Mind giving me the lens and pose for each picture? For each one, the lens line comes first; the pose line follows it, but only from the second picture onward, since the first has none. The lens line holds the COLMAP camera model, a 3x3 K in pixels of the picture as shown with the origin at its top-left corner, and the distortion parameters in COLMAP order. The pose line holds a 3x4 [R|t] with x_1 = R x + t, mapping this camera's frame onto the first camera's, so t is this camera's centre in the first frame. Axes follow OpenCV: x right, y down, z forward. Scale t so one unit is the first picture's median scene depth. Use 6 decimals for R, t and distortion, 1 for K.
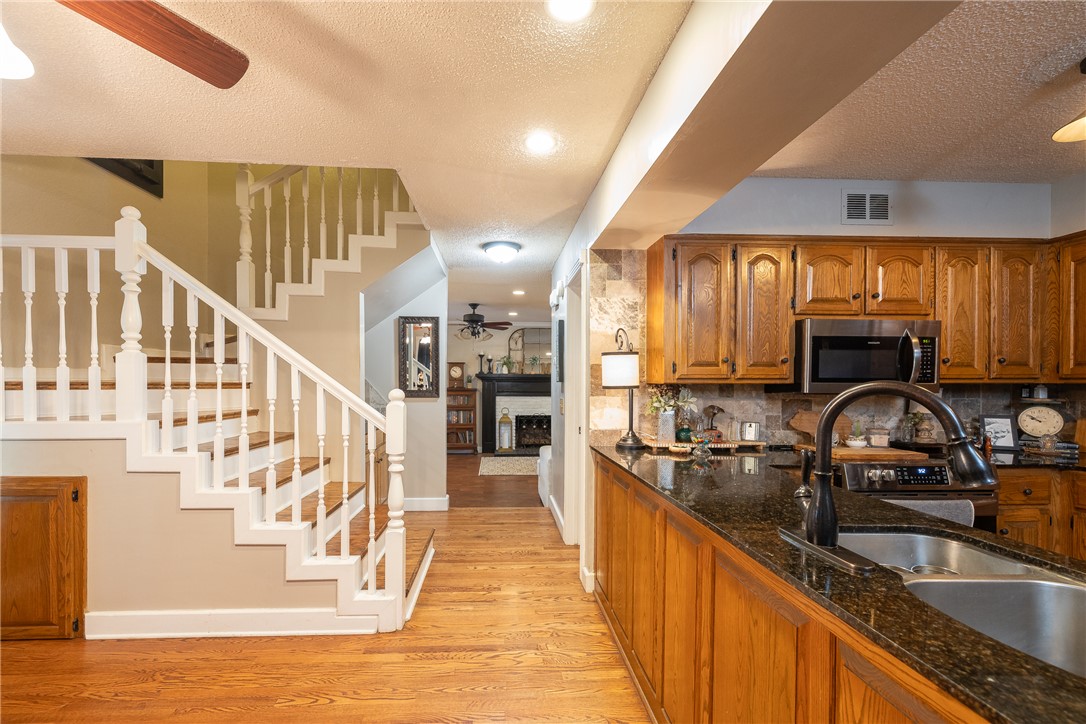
lens RADIAL K [[474.7, 0, 539.1], [0, 474.7, 386.4], [0, 0, 1]] dist [0.000429, 0.000078]
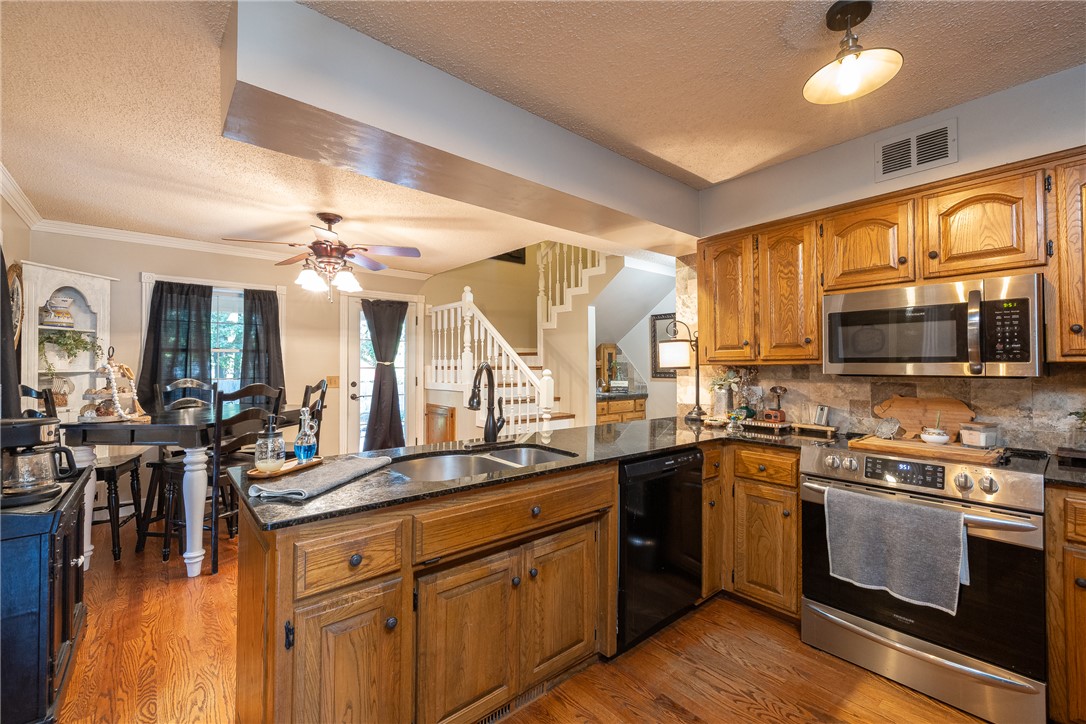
lens RADIAL K [[456.2, 0, 540.2], [0, 456.2, 360.0], [0, 0, 1]] dist [0.000456, 0.000341]
pose [[0.605452, -0.015516, -0.795730, 0.770920], [-0.004553, 0.999726, -0.022957, 0.007461], [0.795868, 0.017522, 0.605216, -0.001378]]
